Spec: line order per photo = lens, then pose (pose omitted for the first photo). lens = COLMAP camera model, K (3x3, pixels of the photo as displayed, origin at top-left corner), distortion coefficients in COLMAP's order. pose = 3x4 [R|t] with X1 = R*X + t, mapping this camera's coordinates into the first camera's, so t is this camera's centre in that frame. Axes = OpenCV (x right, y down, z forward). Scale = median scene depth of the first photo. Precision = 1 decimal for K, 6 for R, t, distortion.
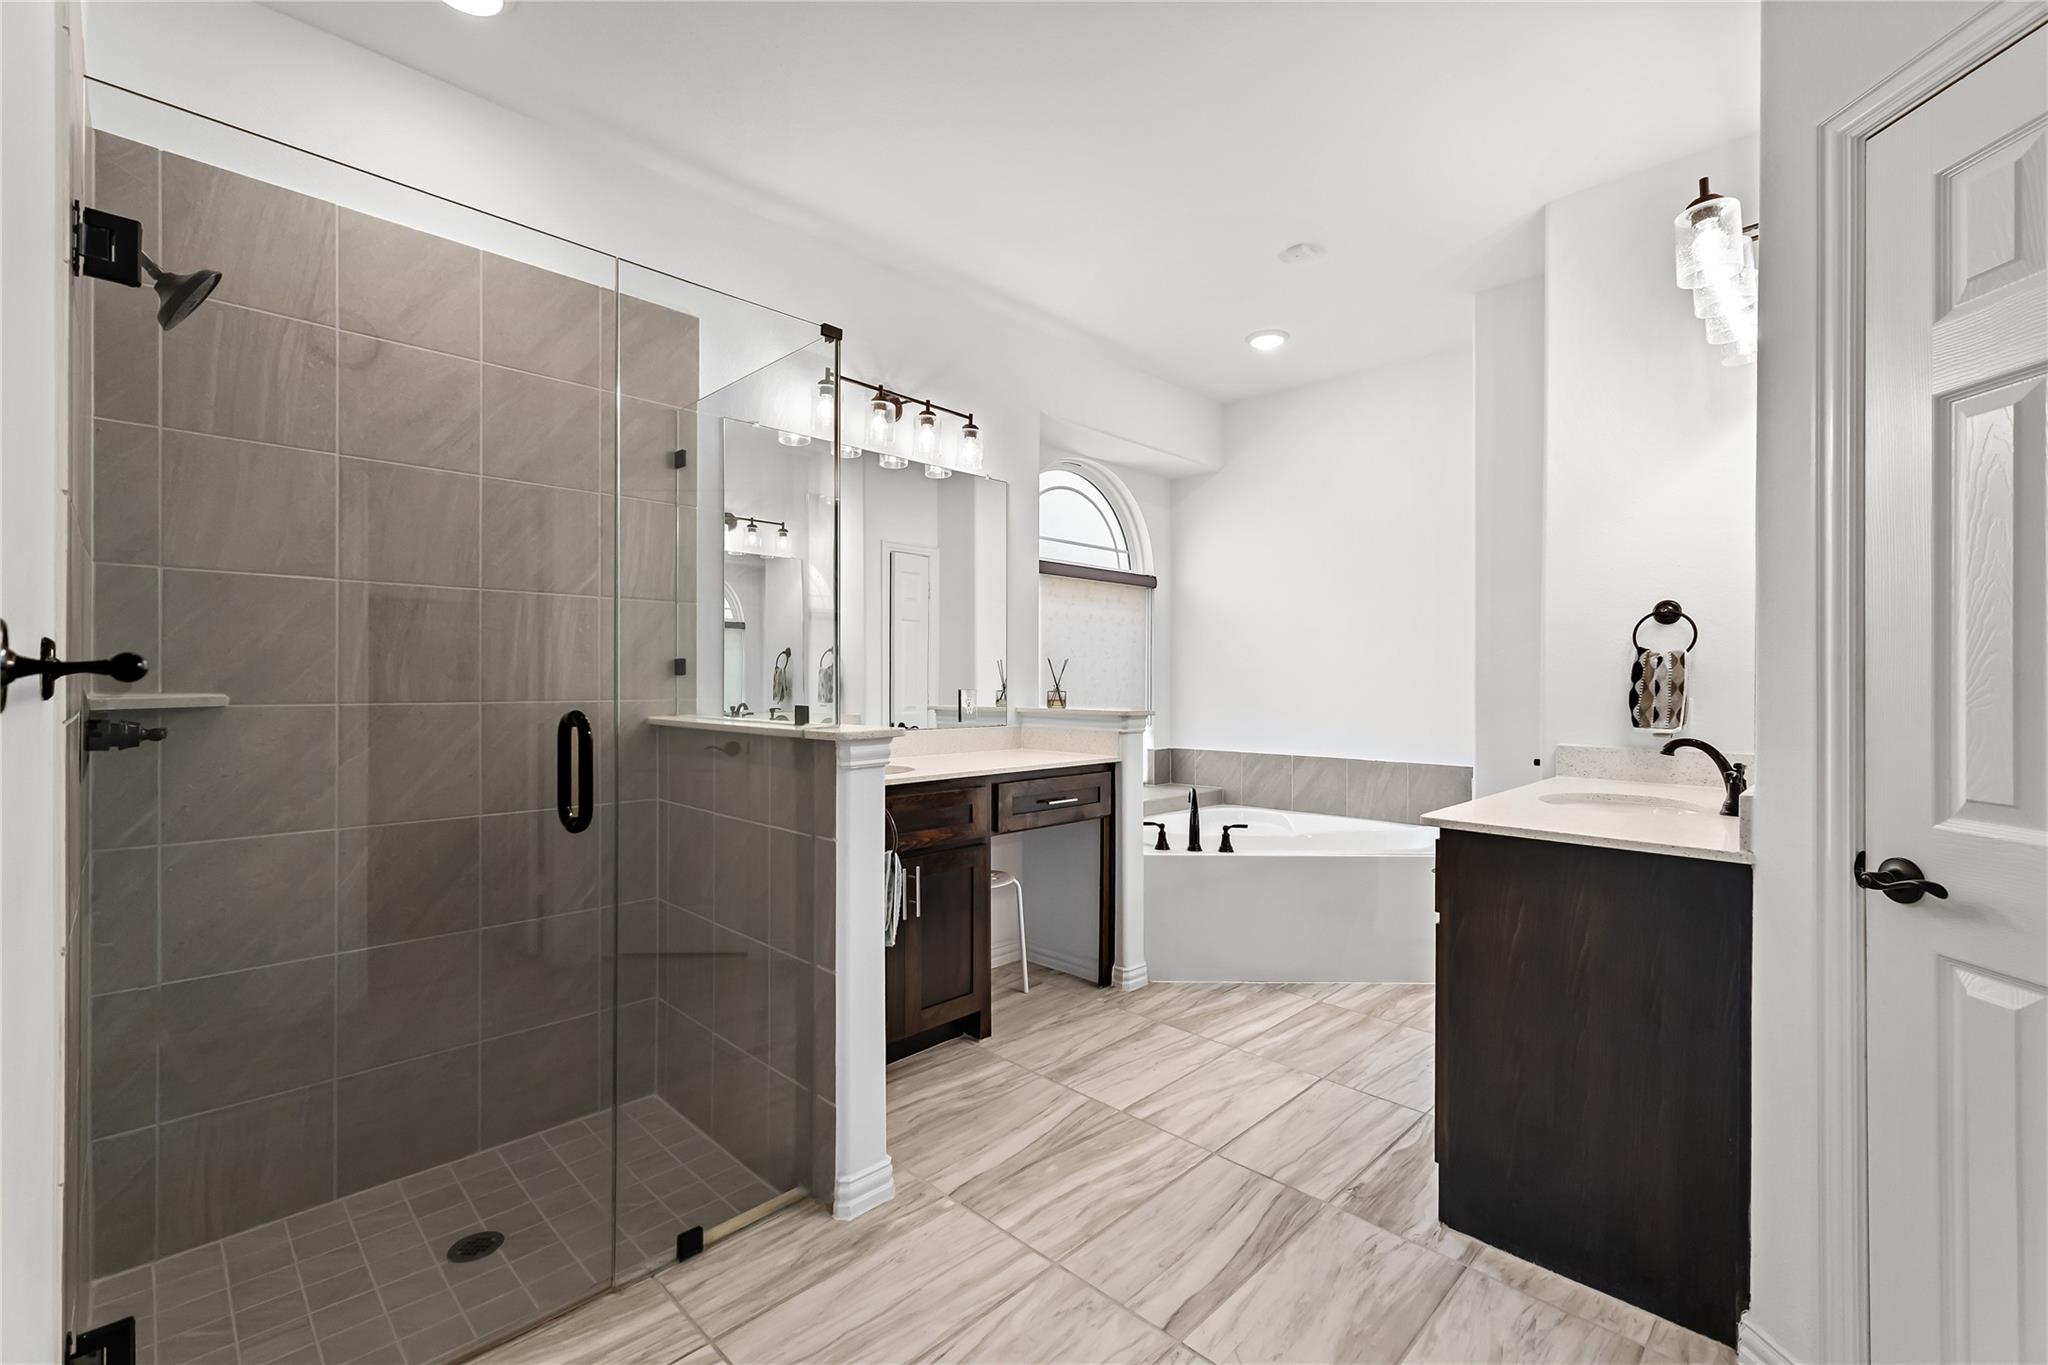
lens RADIAL K [[877.1, 0, 1018.5], [0, 877.1, 704.6], [0, 0, 1]] dist [0.002581, 0.000126]
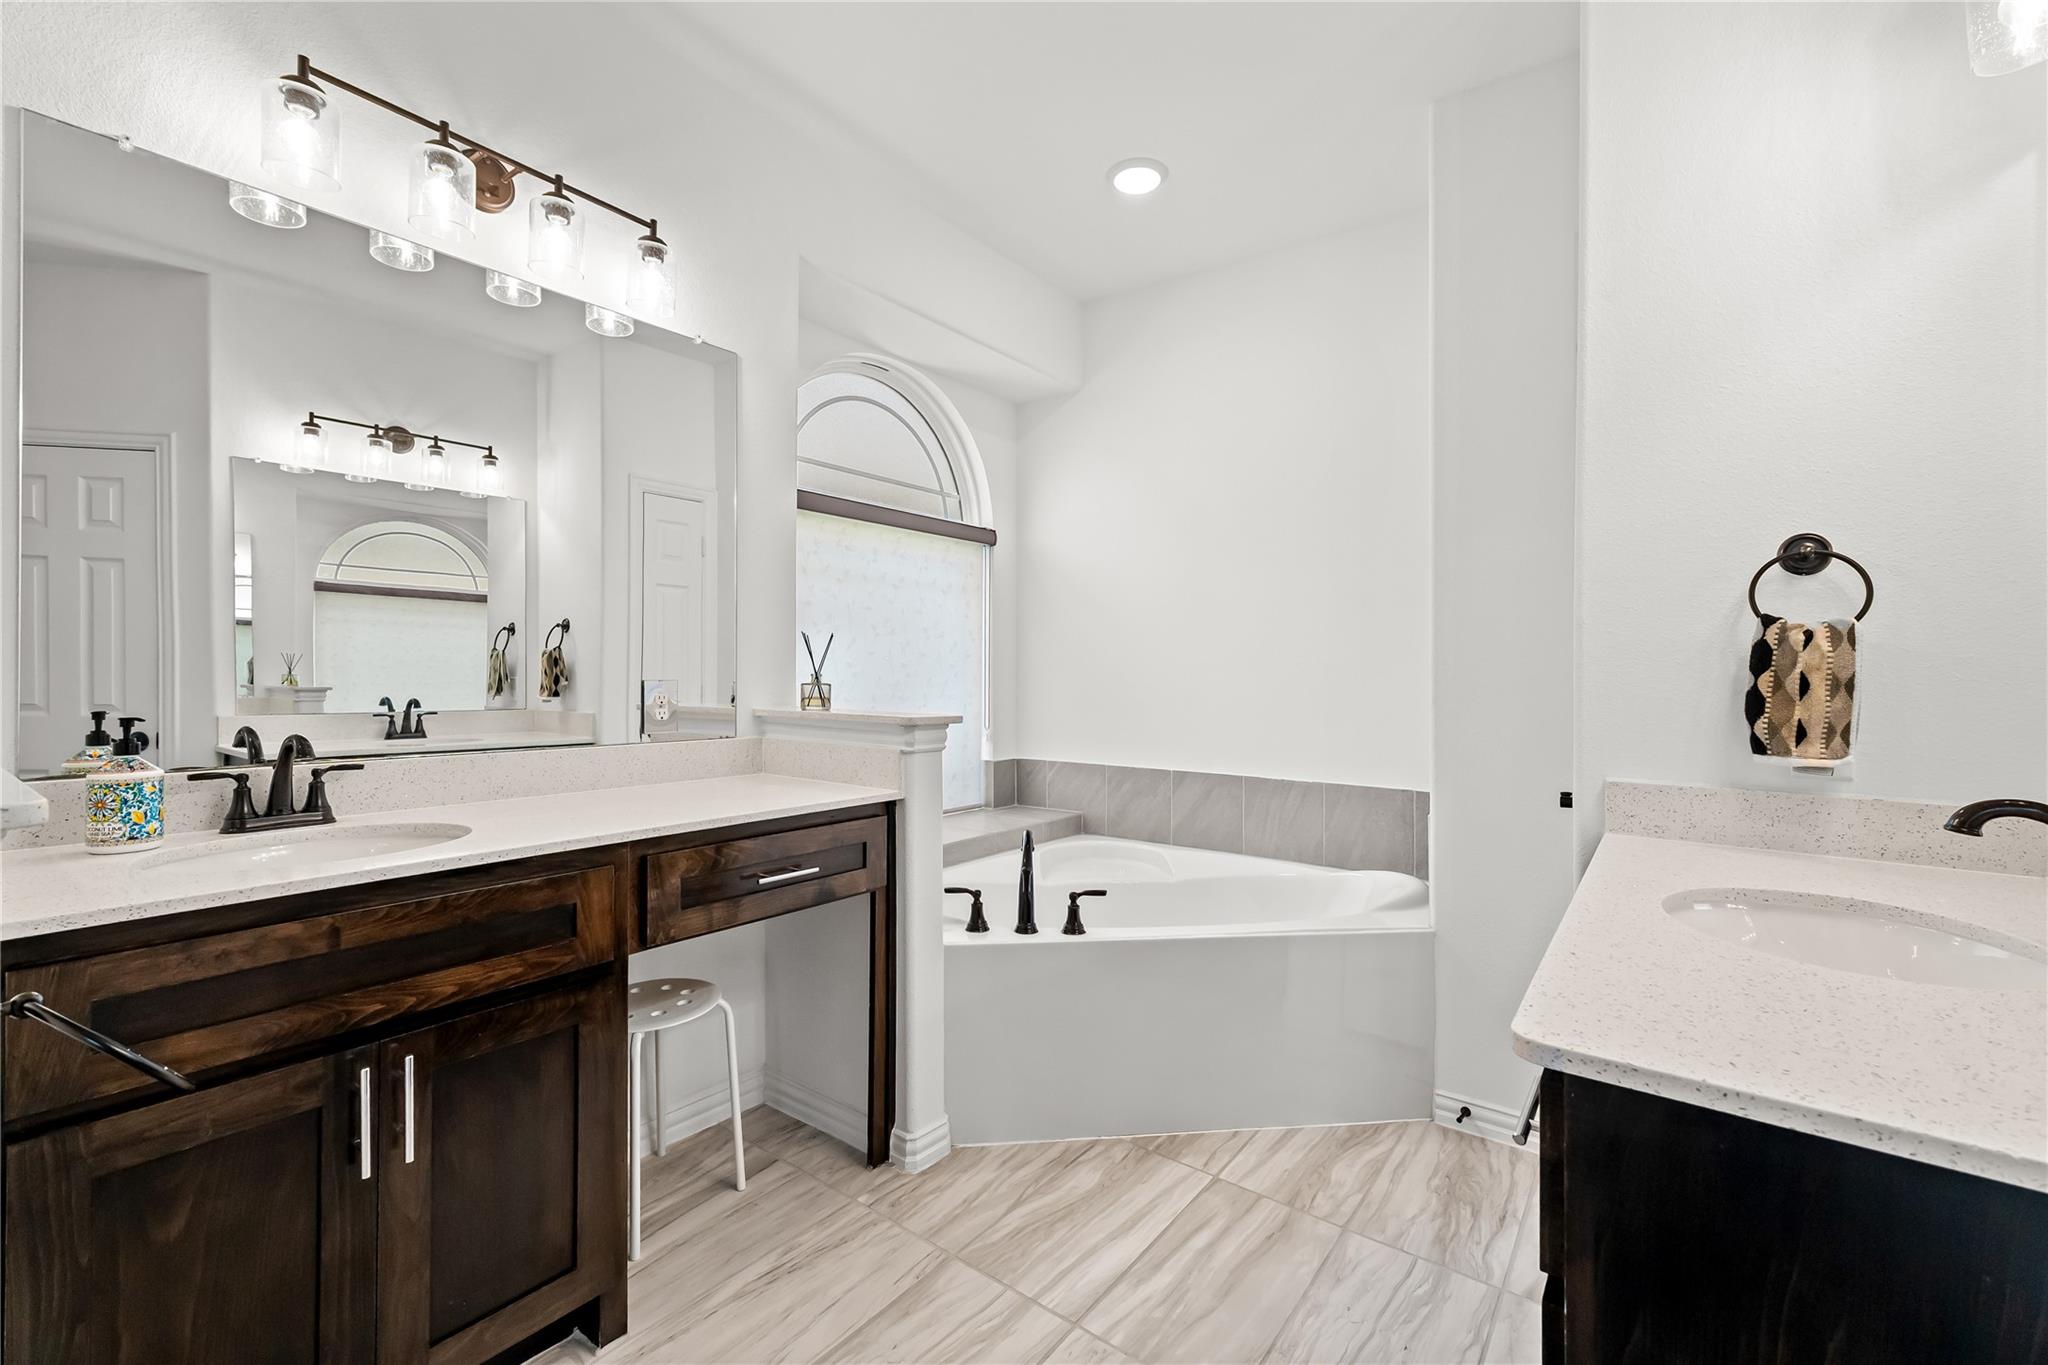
lens RADIAL K [[877.1, 0, 1025.6], [0, 877.1, 673.8], [0, 0, 1]] dist [0.002581, 0.000126]
pose [[0.990251, 0.006607, 0.139136, 0.115740], [-0.003493, 0.999738, -0.022614, -0.009083], [-0.139249, 0.021908, 0.990015, 0.378924]]
